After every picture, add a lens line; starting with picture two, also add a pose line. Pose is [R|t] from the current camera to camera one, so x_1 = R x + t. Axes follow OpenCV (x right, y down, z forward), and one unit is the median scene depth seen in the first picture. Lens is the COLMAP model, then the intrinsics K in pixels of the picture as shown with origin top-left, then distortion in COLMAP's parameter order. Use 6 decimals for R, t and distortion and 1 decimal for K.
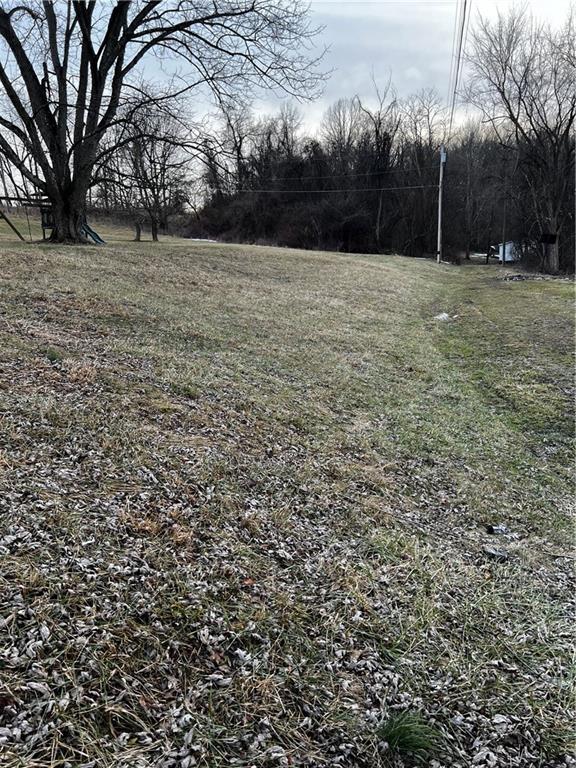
lens RADIAL K [[575.2, 0, 281.6], [0, 575.2, 382.4], [0, 0, 1]] dist [0.012097, -0.001644]
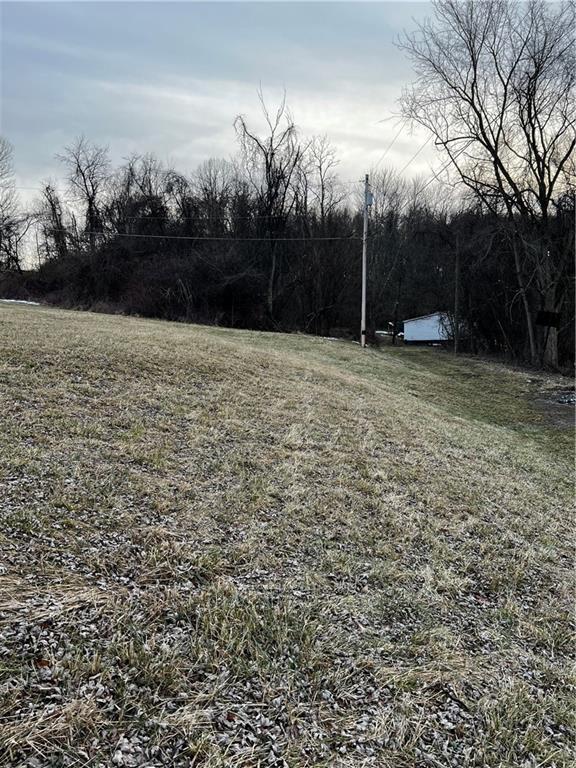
lens RADIAL K [[575.2, 0, 288.9], [0, 575.2, 386.8], [0, 0, 1]] dist [0.012097, -0.001644]
pose [[0.971665, 0.006830, 0.236264, 0.020600], [0.019128, 0.994032, -0.107401, -0.077338], [-0.235587, 0.108877, 0.965735, 0.318449]]
